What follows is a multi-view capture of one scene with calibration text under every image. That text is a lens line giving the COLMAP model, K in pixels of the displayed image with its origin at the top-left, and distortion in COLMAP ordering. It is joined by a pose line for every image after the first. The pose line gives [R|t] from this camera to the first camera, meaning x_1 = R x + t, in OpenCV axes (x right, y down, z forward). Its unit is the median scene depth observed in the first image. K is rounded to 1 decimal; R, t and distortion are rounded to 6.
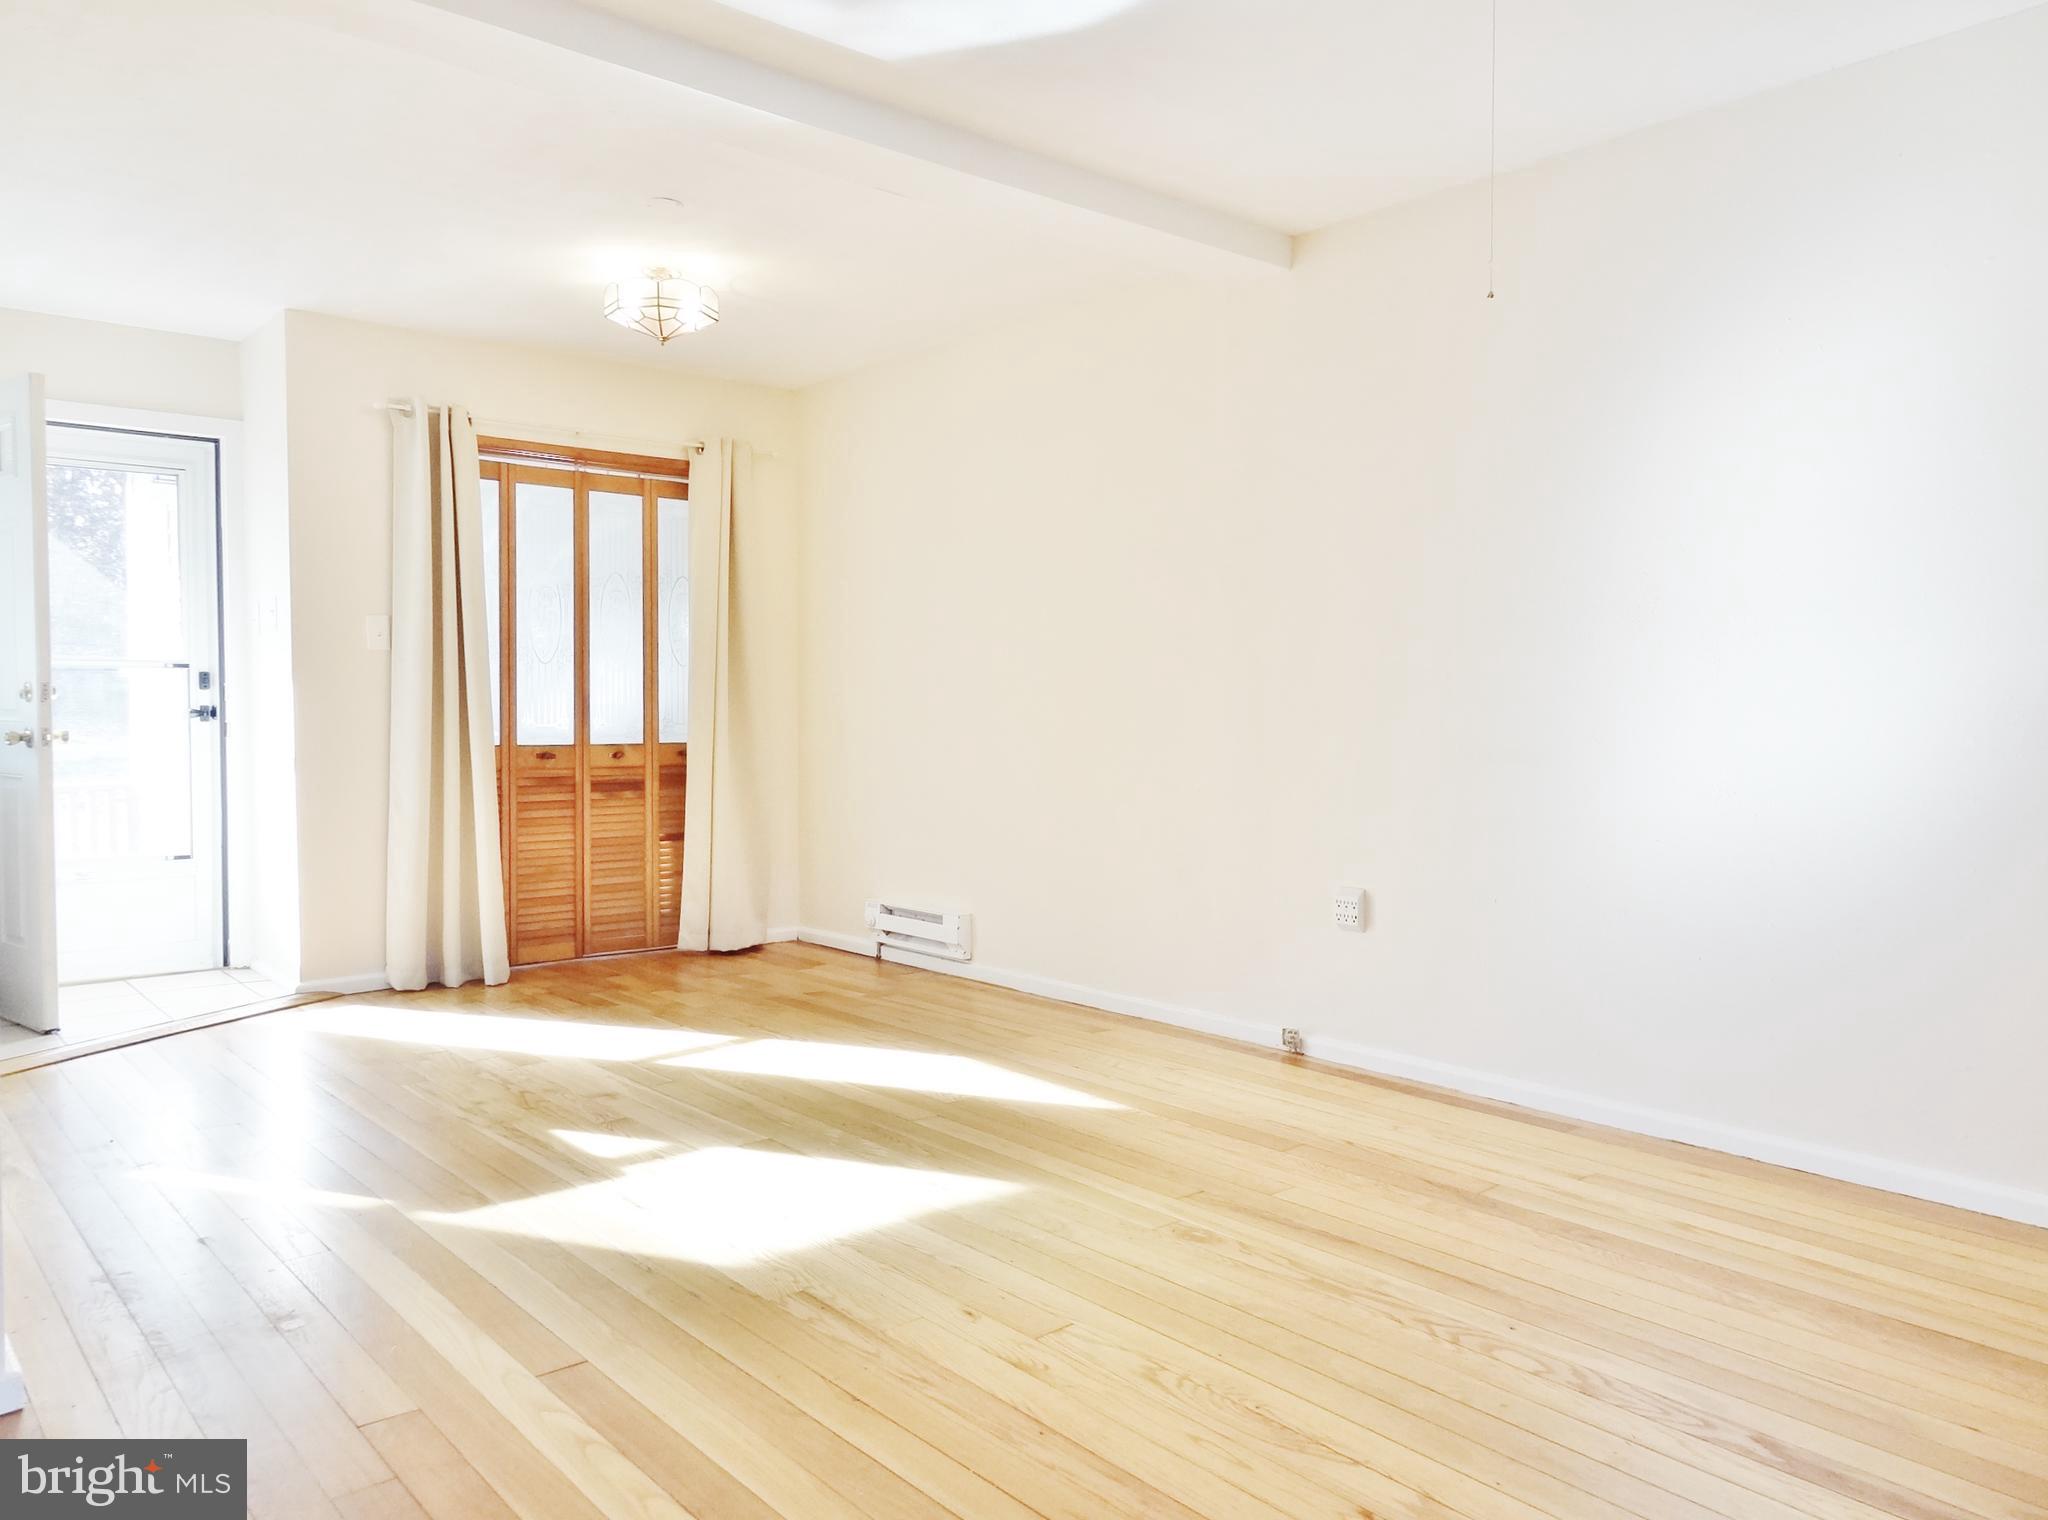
lens RADIAL K [[1456.5, 0, 1024.1], [0, 1456.5, 756.3], [0, 0, 1]] dist [0.003833, 0.007883]
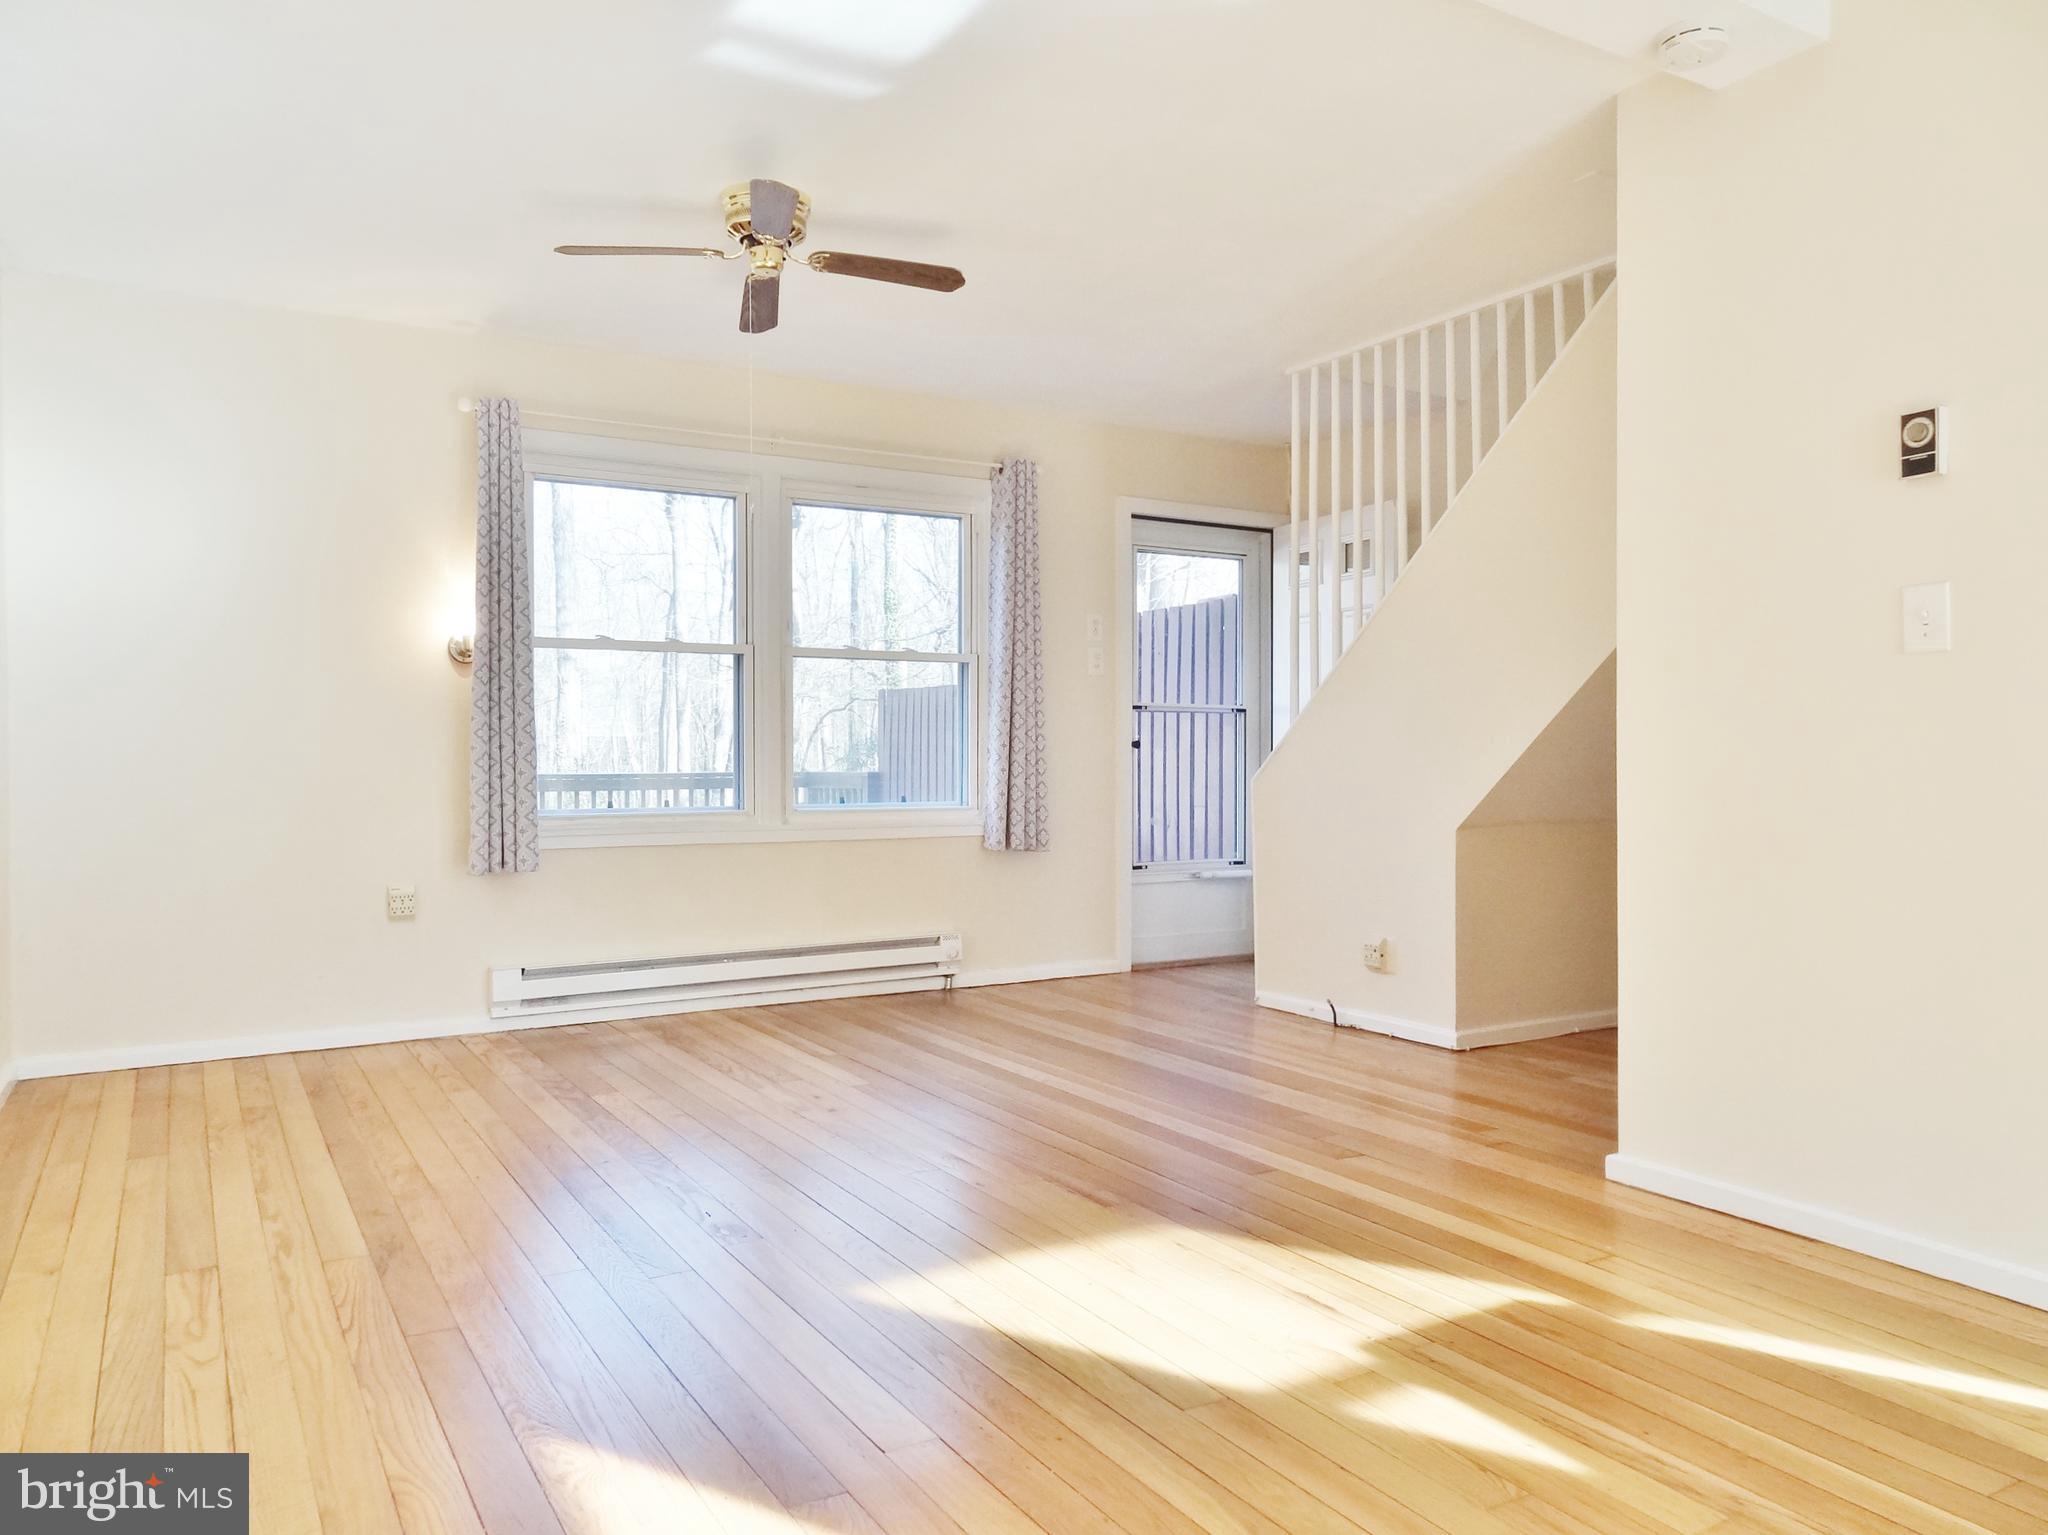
lens RADIAL K [[1456.5, 0, 1024.3], [0, 1456.5, 764.7], [0, 0, 1]] dist [0.003833, 0.007883]
pose [[-0.984350, 0.001626, 0.176216, -0.255668], [0.008378, 0.999258, 0.037581, -0.034669], [-0.176025, 0.038469, -0.983634, 1.872216]]
